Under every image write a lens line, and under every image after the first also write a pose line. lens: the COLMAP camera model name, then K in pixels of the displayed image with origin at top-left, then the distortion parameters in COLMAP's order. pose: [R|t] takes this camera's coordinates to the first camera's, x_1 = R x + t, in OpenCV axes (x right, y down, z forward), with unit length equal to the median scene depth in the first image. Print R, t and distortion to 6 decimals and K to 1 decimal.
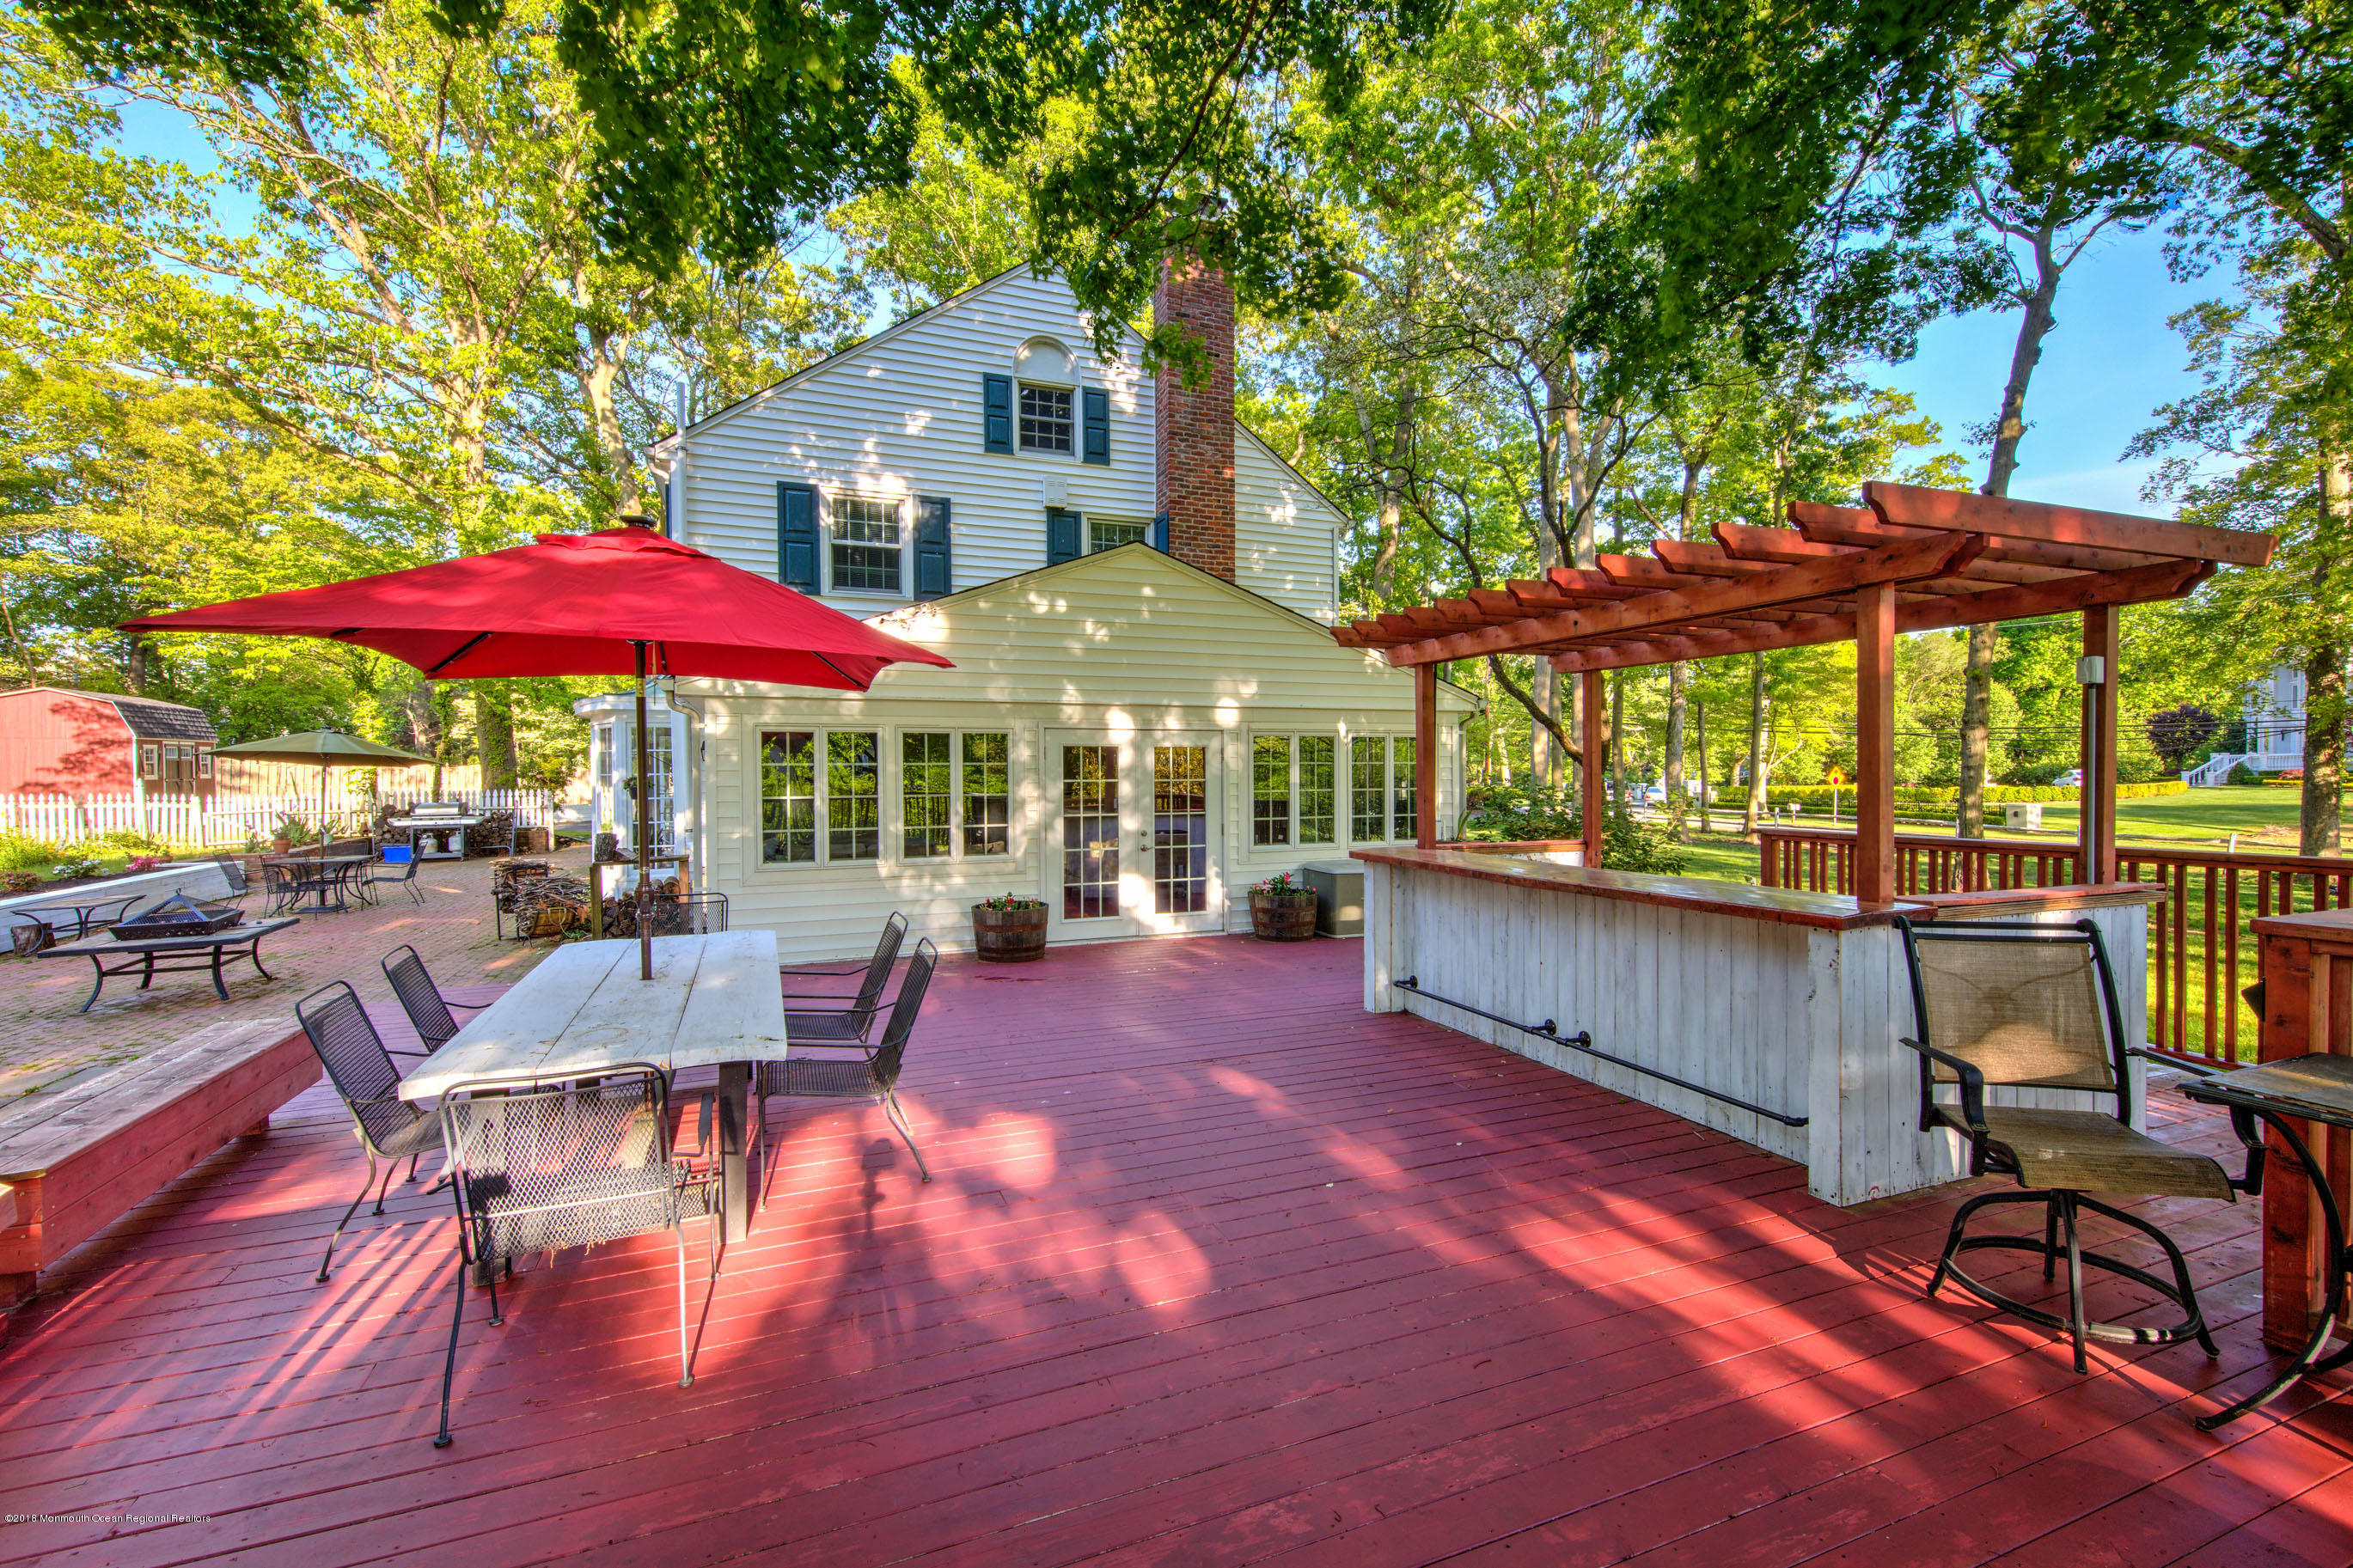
lens RADIAL K [[1015.4, 0, 1170.3], [0, 1015.4, 782.1], [0, 0, 1]] dist [-0.000754, -0.000077]
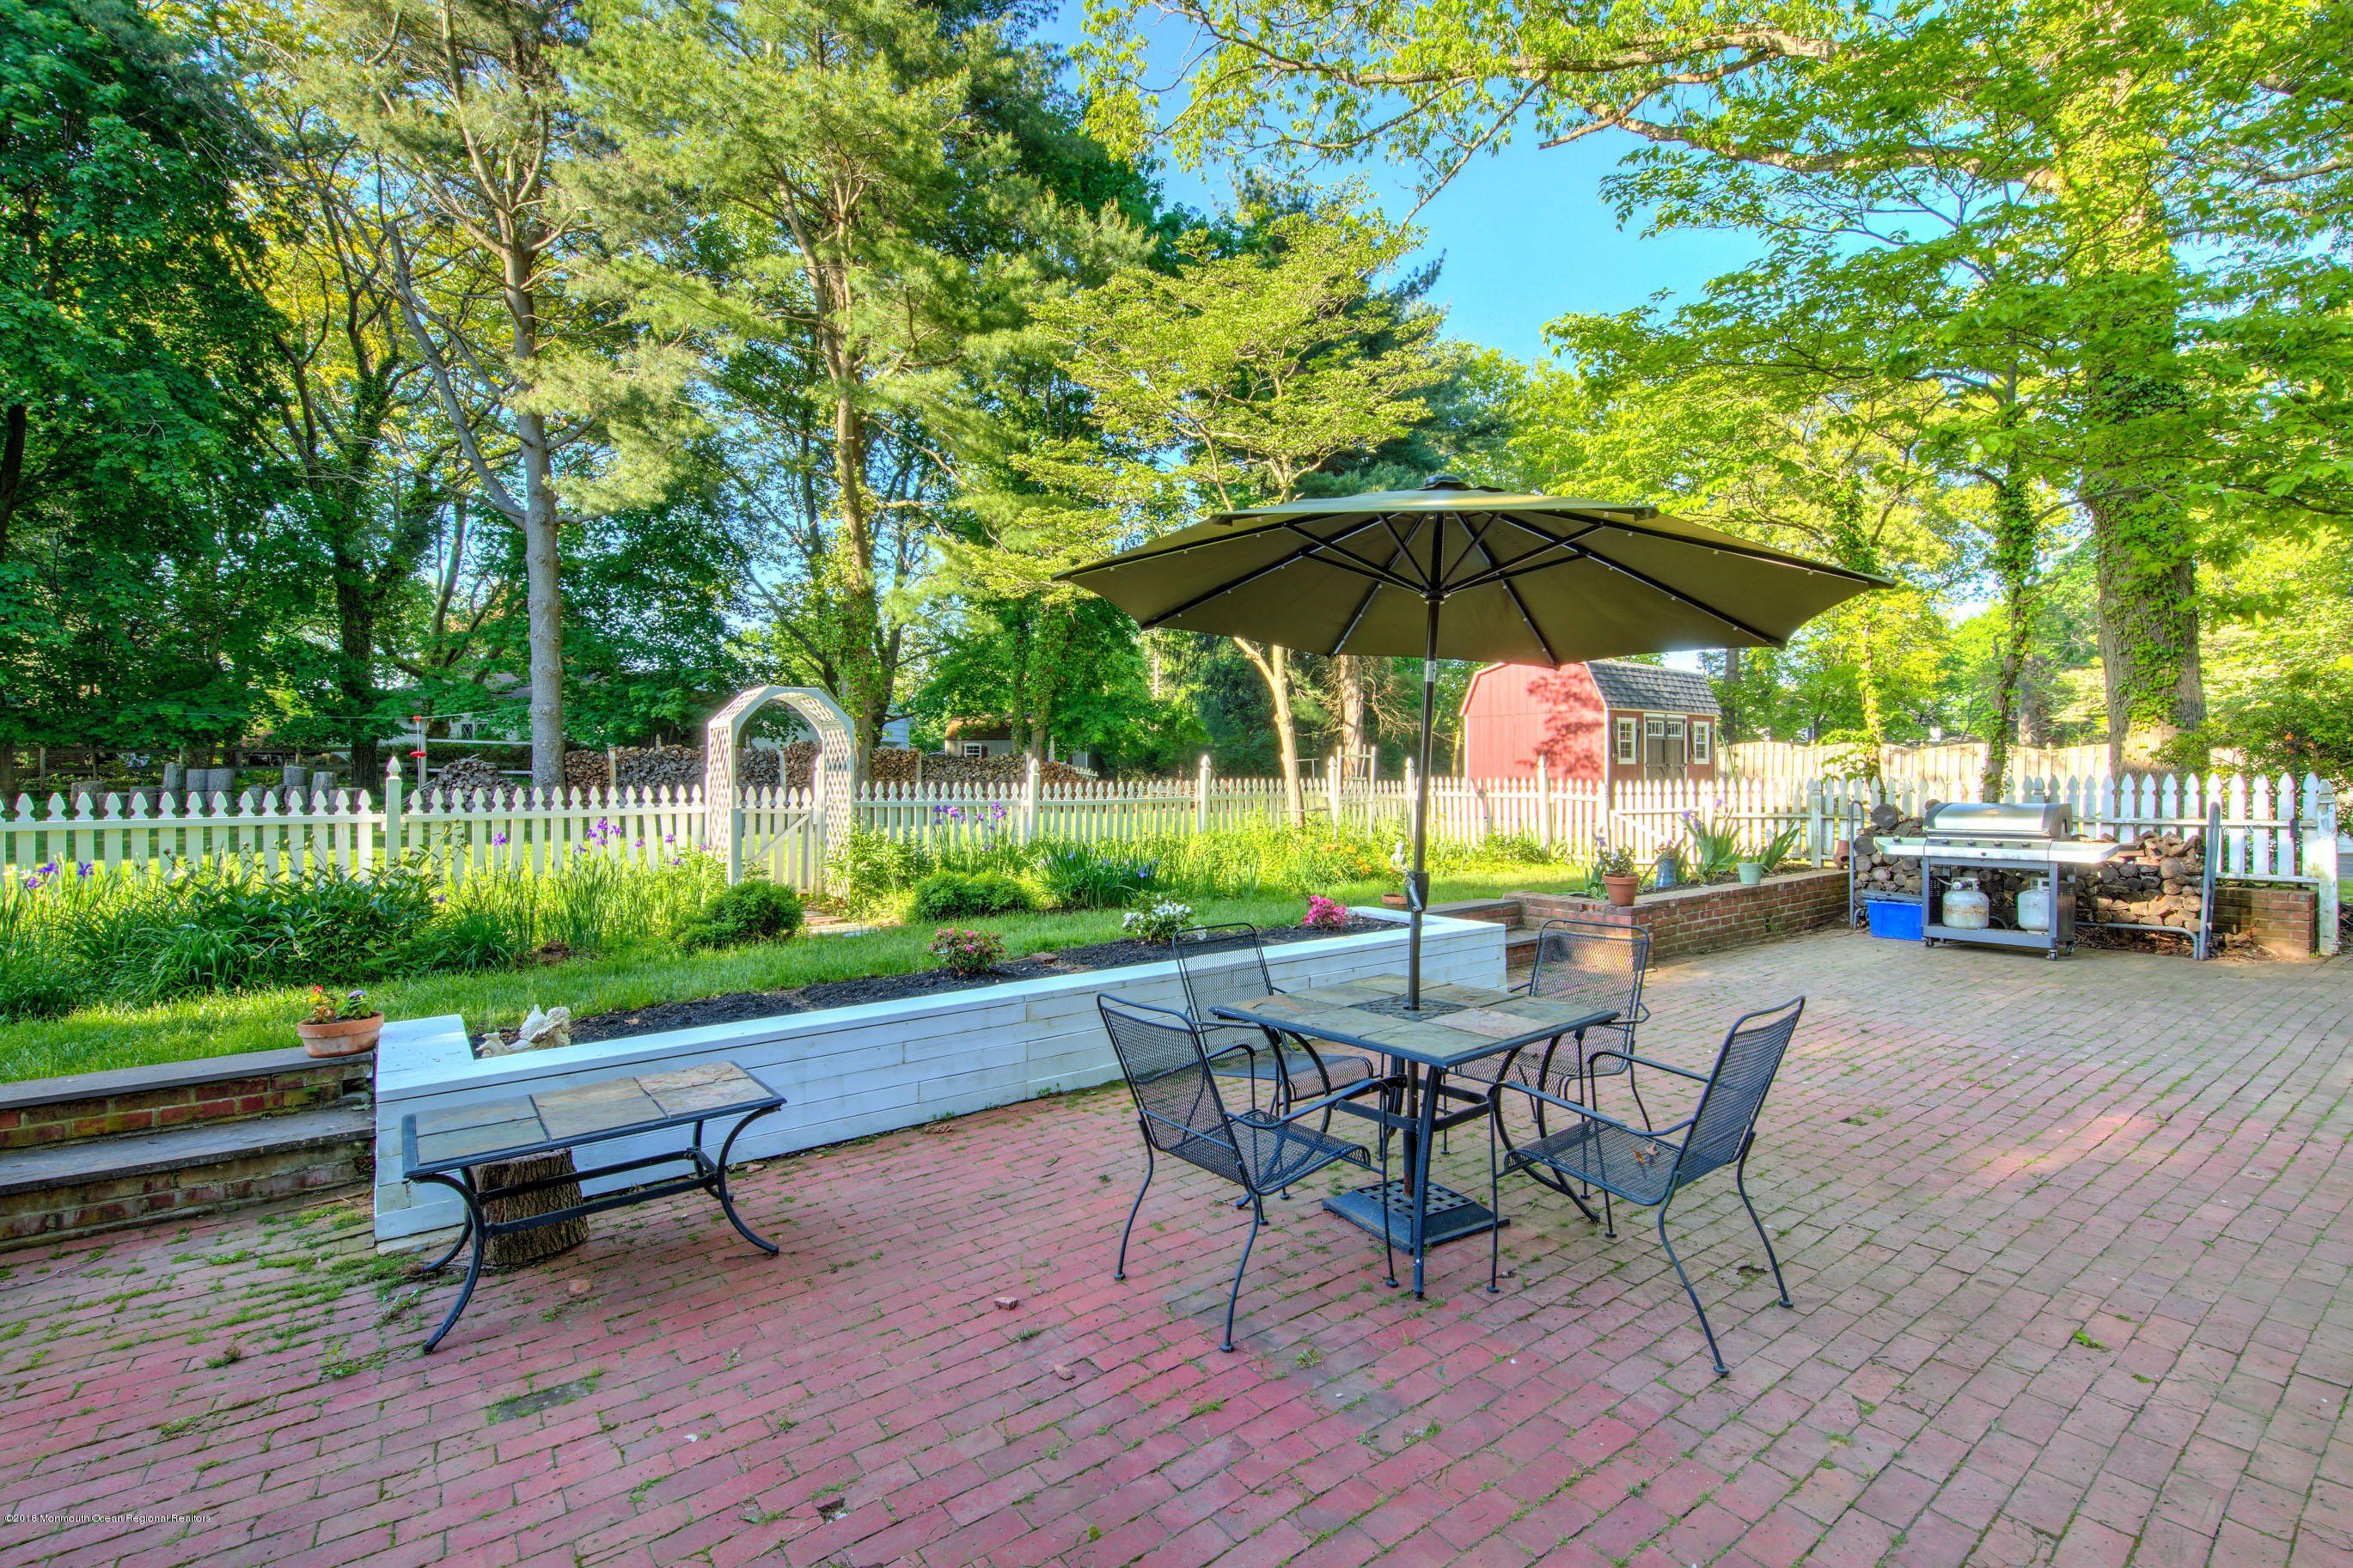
lens RADIAL K [[1073.4, 0, 1182.0], [0, 1073.4, 759.2], [0, 0, 1]] dist [0.000165, -0.000022]
pose [[0.257291, -0.014821, -0.966220, -0.438169], [-0.006951, 0.999828, -0.017187, 0.013803], [0.966309, 0.011138, 0.257144, 0.648136]]
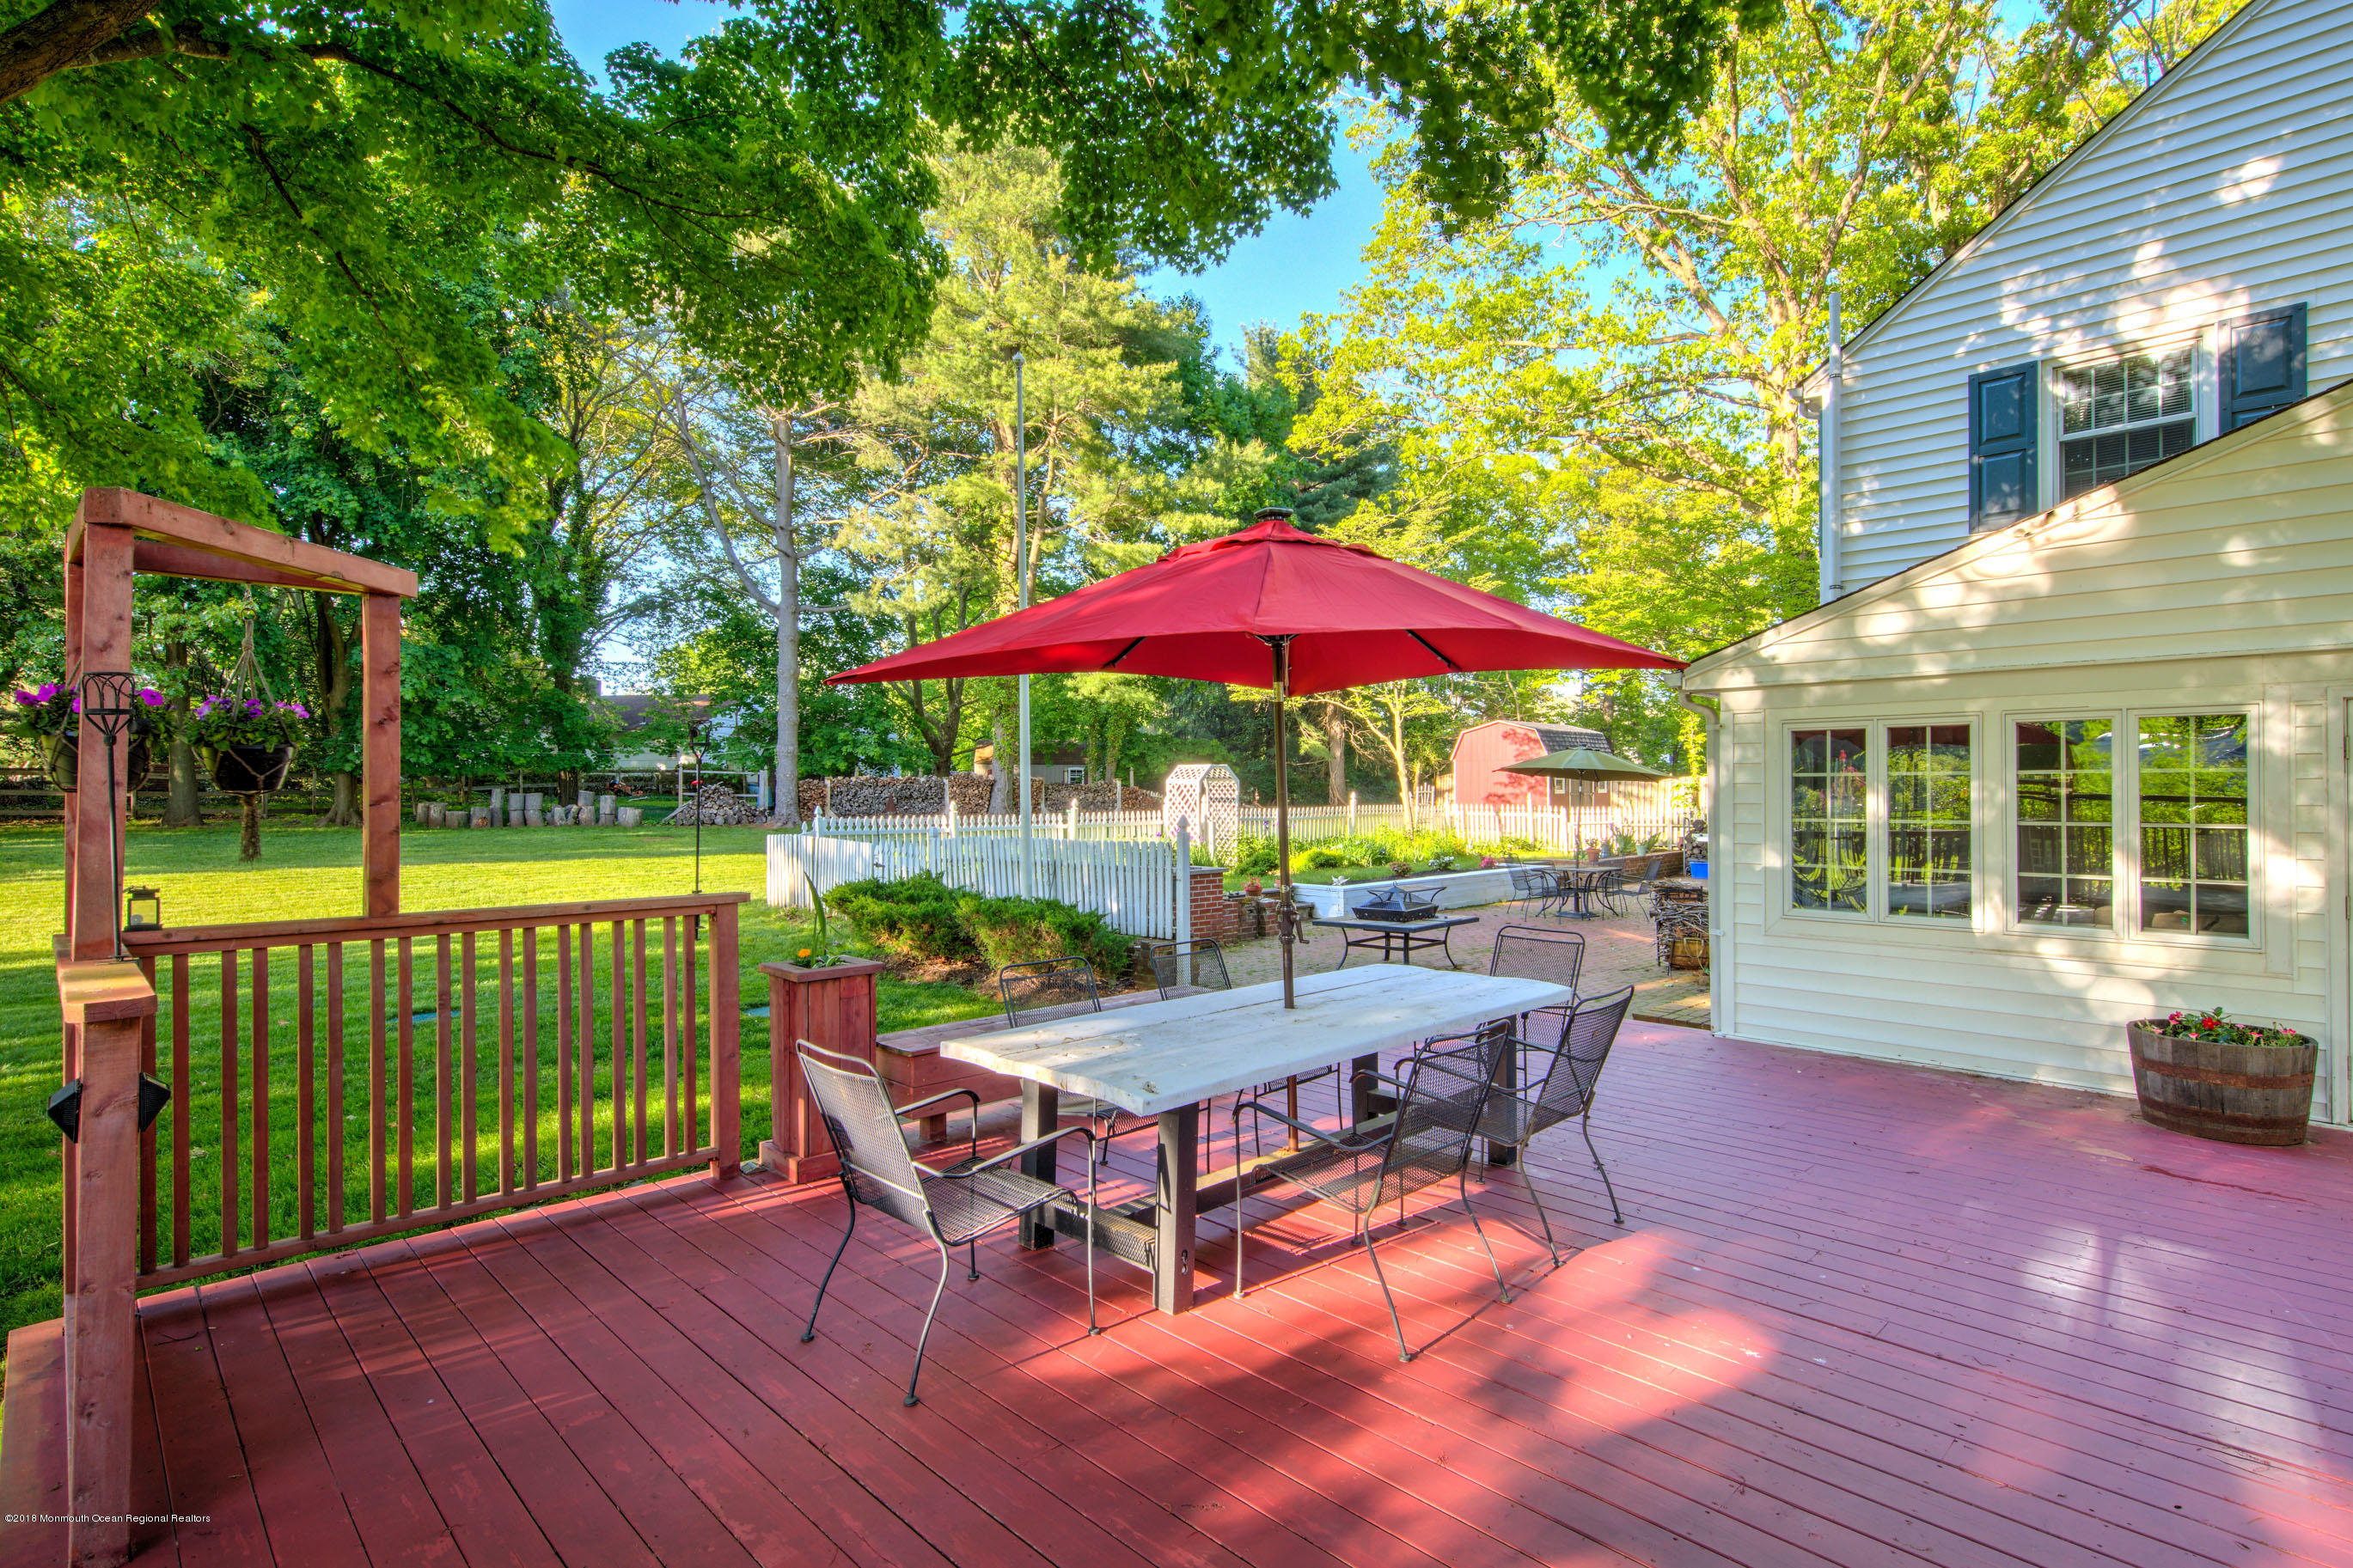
lens RADIAL K [[1171.4, 0, 1163.2], [0, 1171.4, 807.4], [0, 0, 1]] dist [0.004868, 0.000472]
pose [[0.397273, 0.016550, -0.917551, 0.076175], [-0.012315, 0.999843, 0.012702, 0.001256], [0.917618, 0.006254, 0.397414, 0.080904]]
